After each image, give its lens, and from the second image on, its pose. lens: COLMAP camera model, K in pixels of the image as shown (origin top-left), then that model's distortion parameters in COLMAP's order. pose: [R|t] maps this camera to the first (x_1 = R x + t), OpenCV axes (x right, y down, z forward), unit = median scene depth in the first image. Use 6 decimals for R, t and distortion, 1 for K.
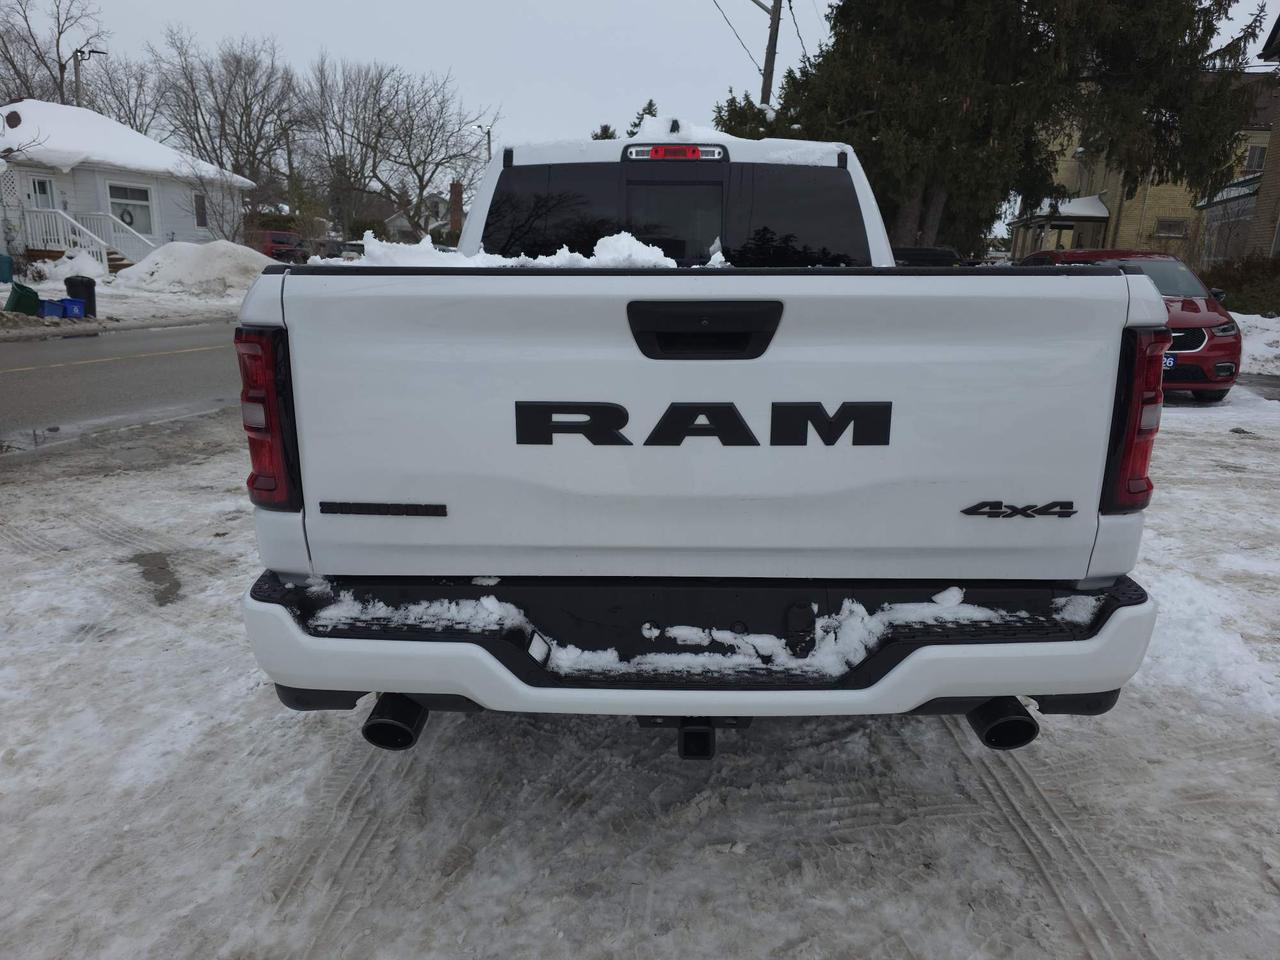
lens RADIAL K [[849.0, 0, 641.5], [0, 849.0, 479.0], [0, 0, 1]] dist [0.061854, -0.054630]
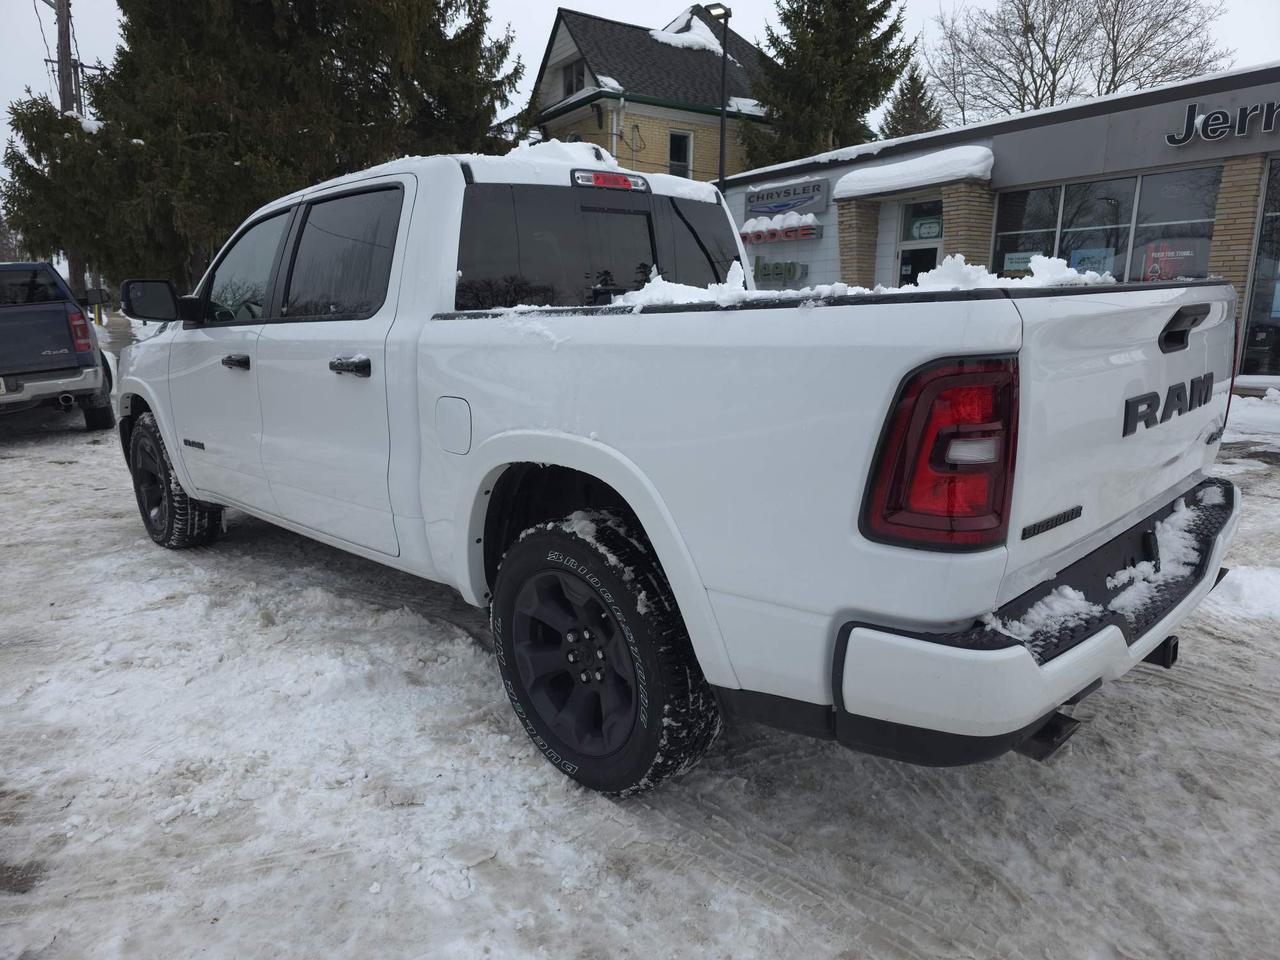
lens RADIAL K [[849.0, 0, 641.5], [0, 849.0, 479.0], [0, 0, 1]] dist [0.061854, -0.054630]
pose [[0.705477, -0.168960, 0.688298, -1.305316], [0.192411, 0.980352, 0.043438, -0.150323], [-0.682114, 0.101792, 0.724126, 0.562519]]
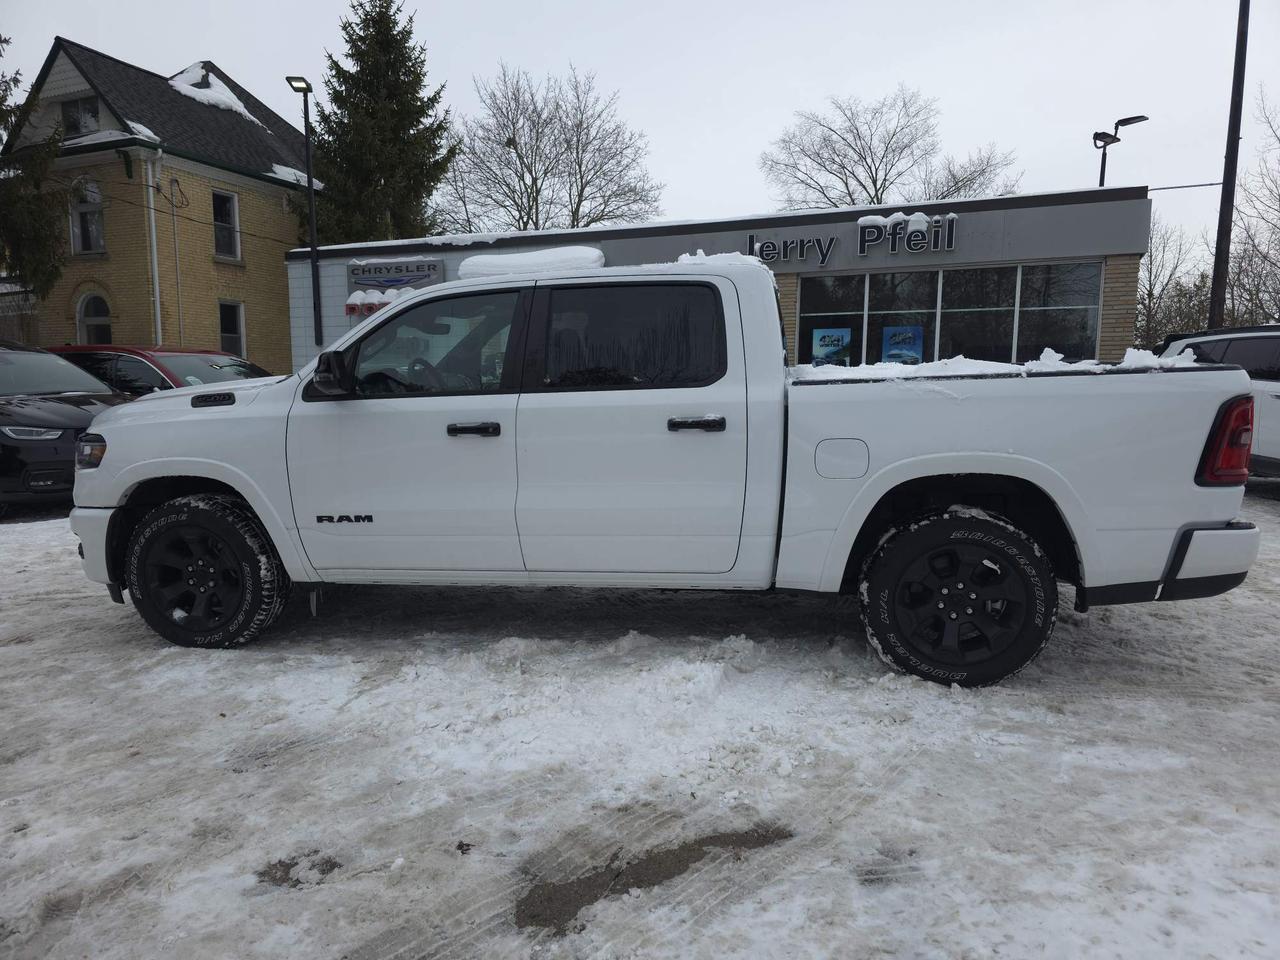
lens RADIAL K [[849.0, 0, 641.5], [0, 849.0, 479.0], [0, 0, 1]] dist [0.061854, -0.054630]
pose [[0.167871, -0.147045, 0.974781, -2.635283], [0.246221, 0.963728, 0.102975, -0.532184], [-0.954565, 0.222725, 0.197987, 1.925716]]
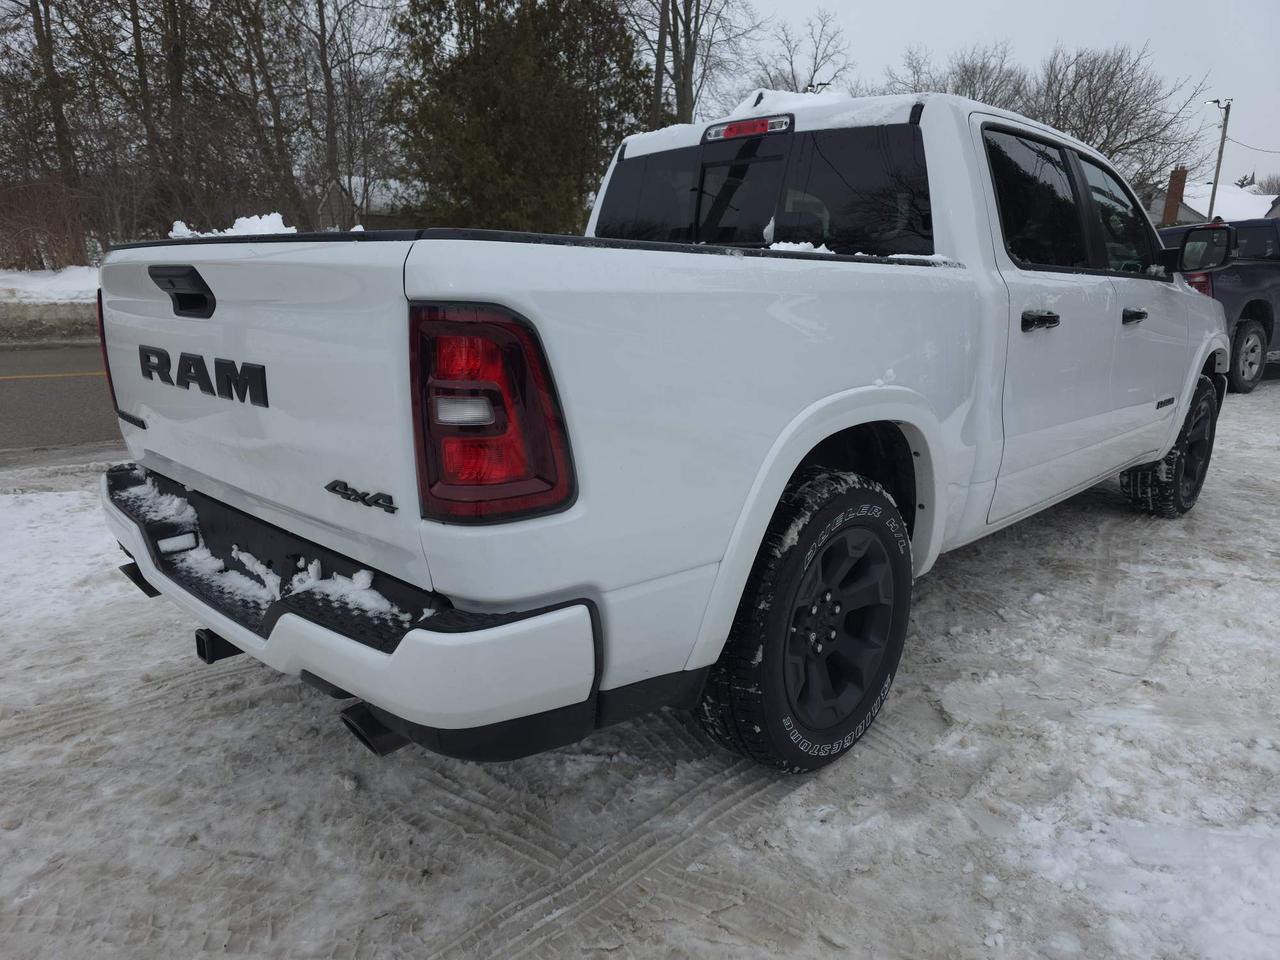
lens RADIAL K [[849.0, 0, 641.5], [0, 849.0, 479.0], [0, 0, 1]] dist [0.061854, -0.054630]
pose [[0.734050, 0.158134, -0.660428, 1.213554], [-0.160063, 0.985399, 0.058040, -0.080265], [0.659963, 0.063106, 0.748643, 0.482841]]
